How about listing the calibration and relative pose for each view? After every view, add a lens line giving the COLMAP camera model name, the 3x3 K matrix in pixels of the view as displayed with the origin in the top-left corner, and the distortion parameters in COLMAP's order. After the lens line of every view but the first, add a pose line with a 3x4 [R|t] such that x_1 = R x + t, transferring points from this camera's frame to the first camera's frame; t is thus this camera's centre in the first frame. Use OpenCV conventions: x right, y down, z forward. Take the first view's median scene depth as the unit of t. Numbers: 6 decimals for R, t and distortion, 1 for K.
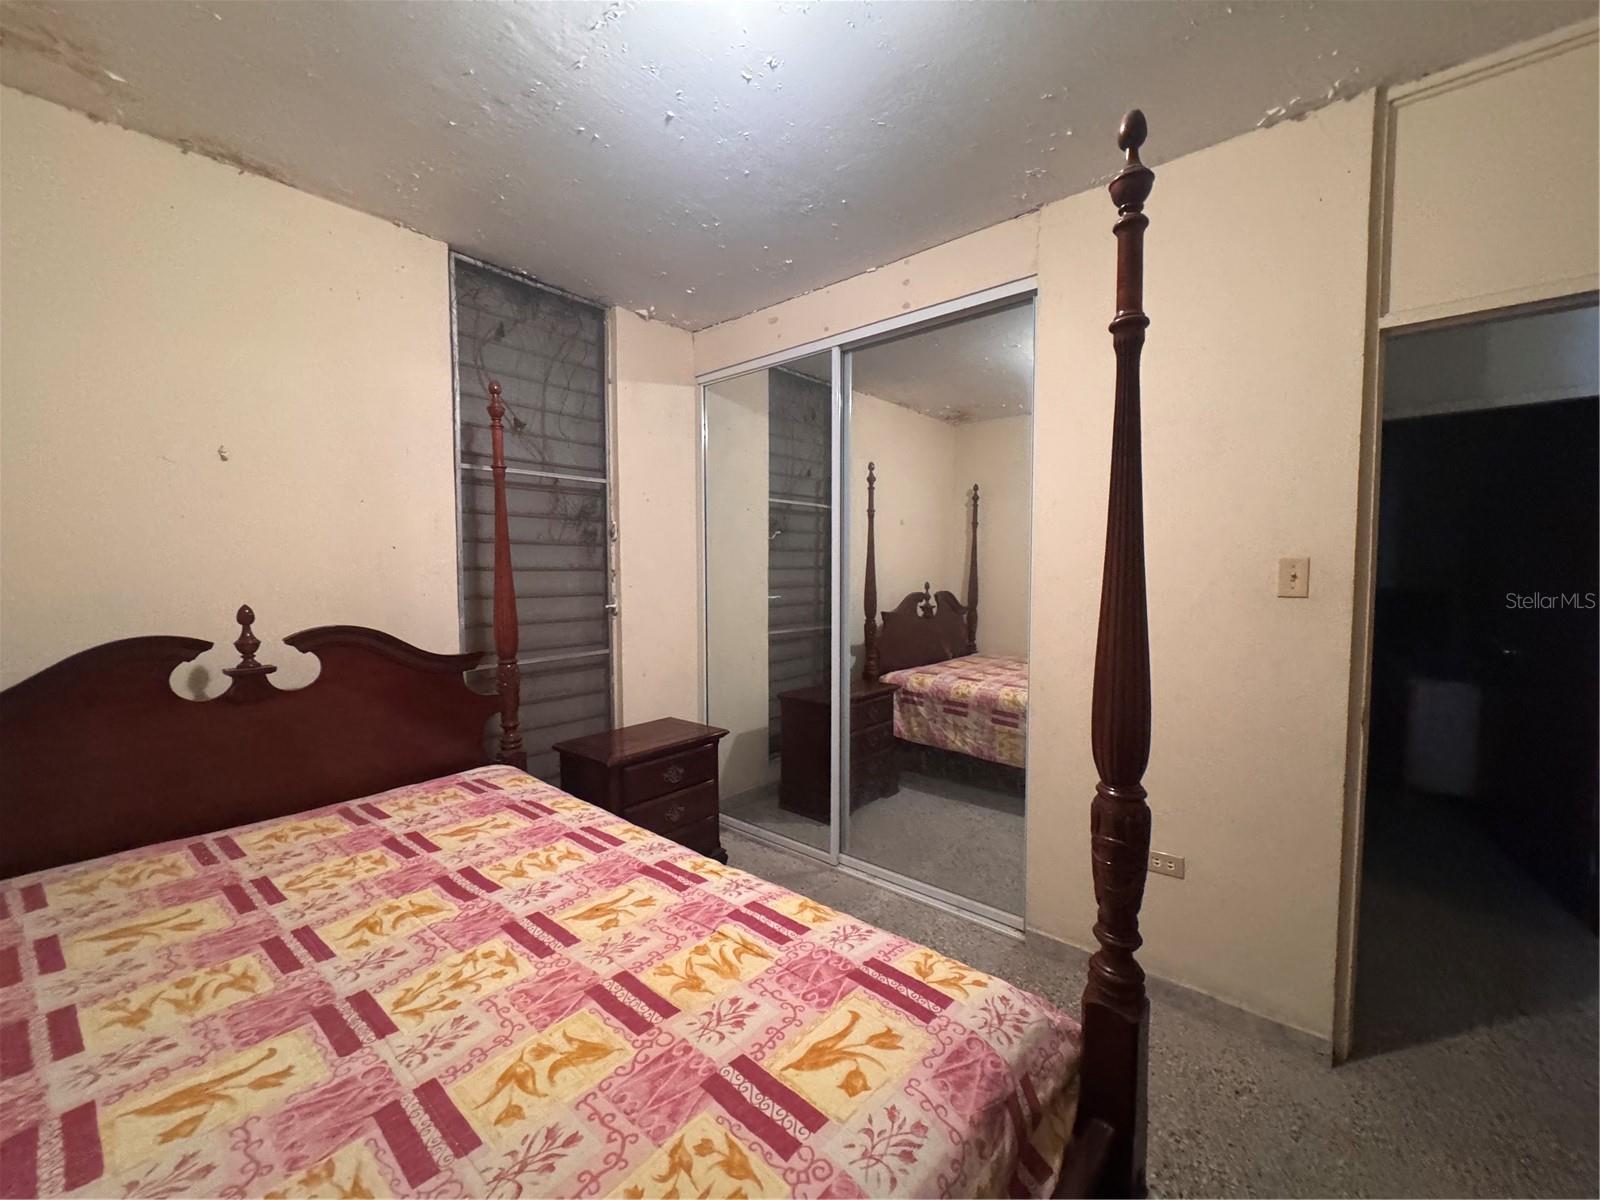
lens RADIAL K [[639.9, 0, 798.8], [0, 639.9, 599.8], [0, 0, 1]] dist [-0.000771, -0.000290]
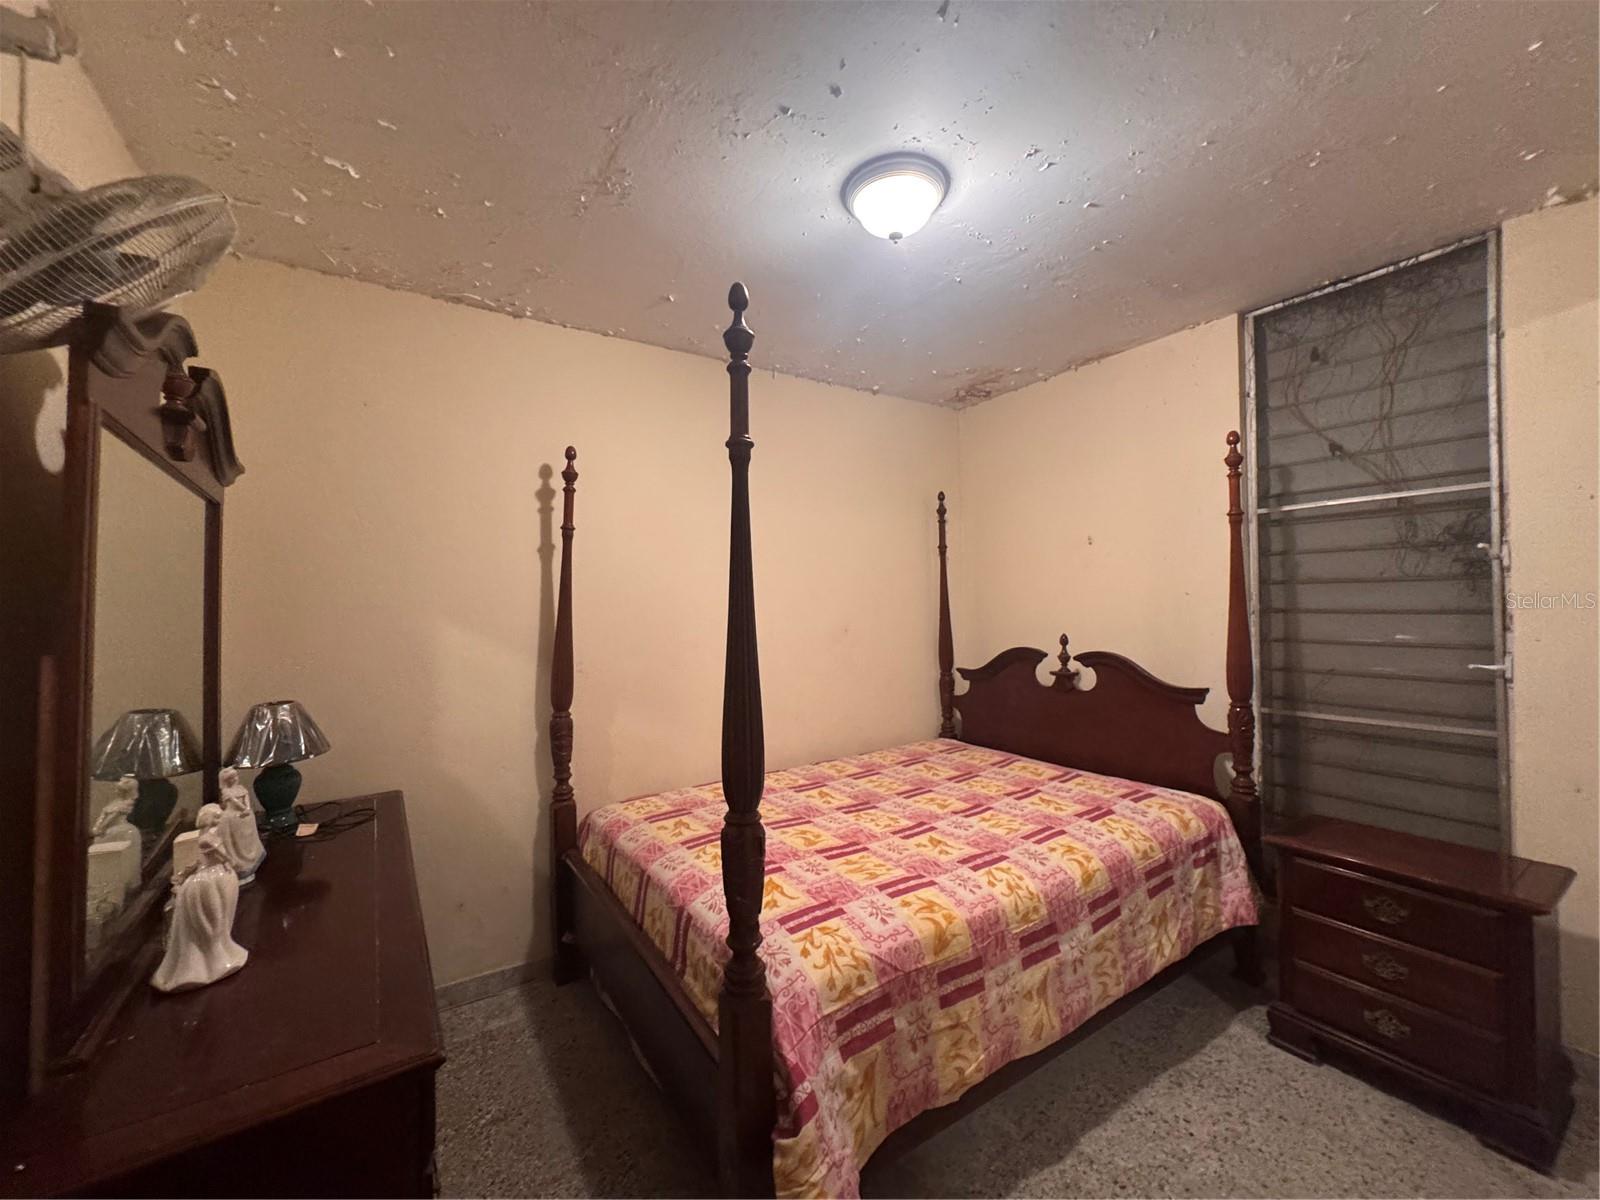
lens RADIAL K [[639.9, 0, 801.0], [0, 639.9, 598.7], [0, 0, 1]] dist [-0.000771, -0.000290]
pose [[-0.279845, -0.003813, -0.960038, 0.964777], [-0.032492, 0.999457, 0.005502, -0.073252], [0.959495, 0.032733, -0.279817, 0.843427]]
